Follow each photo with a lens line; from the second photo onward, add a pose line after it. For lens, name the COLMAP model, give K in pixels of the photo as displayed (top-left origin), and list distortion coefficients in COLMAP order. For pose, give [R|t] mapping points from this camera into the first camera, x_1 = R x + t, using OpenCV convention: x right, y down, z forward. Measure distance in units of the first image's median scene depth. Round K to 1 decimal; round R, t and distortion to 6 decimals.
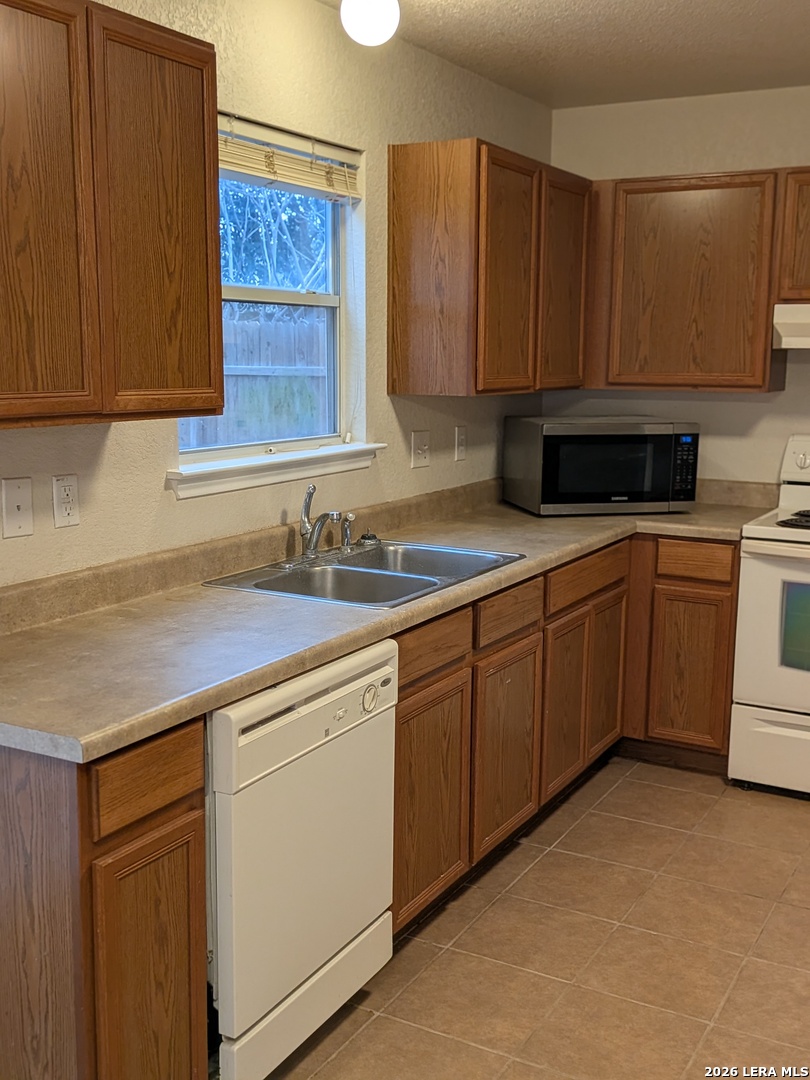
lens RADIAL K [[1156.2, 0, 405.4], [0, 1156.2, 541.5], [0, 0, 1]] dist [0.022604, 0.000000]
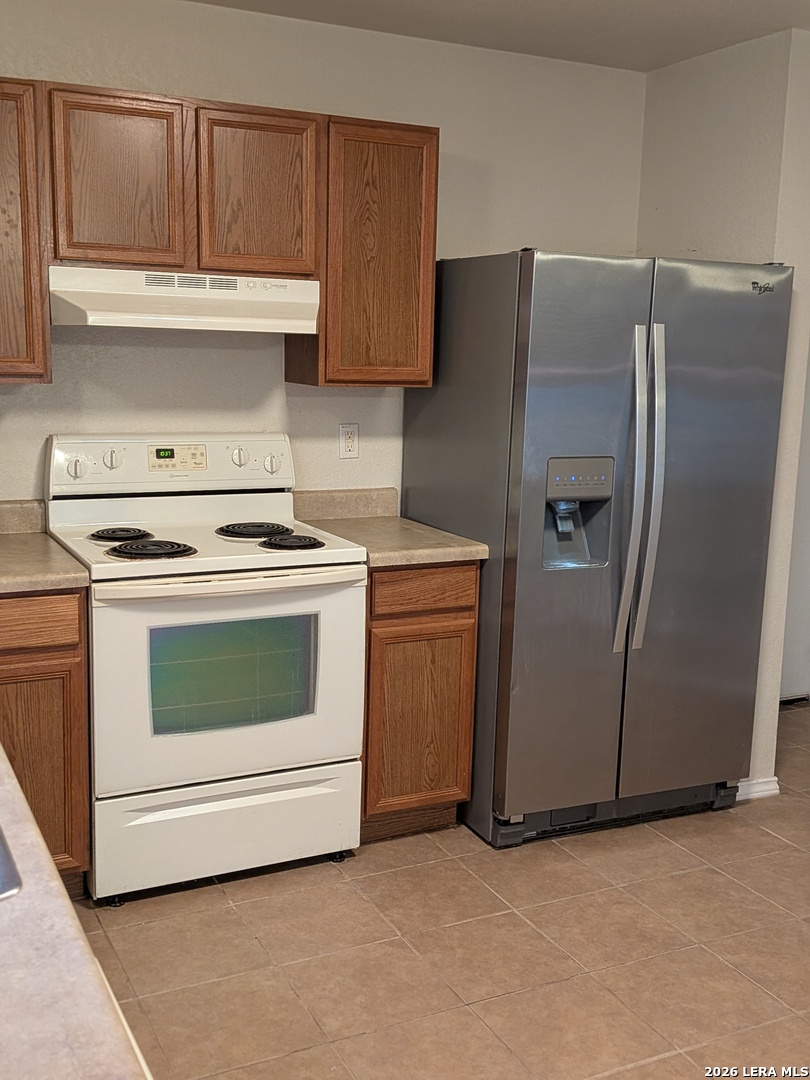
lens RADIAL K [[1156.2, 0, 405.2], [0, 1156.2, 537.6], [0, 0, 1]] dist [0.022604, 0.000000]
pose [[0.554484, -0.138566, 0.820577, -0.199114], [0.116665, 0.989246, 0.088214, -0.072057], [-0.823976, 0.046820, 0.564687, 0.407410]]
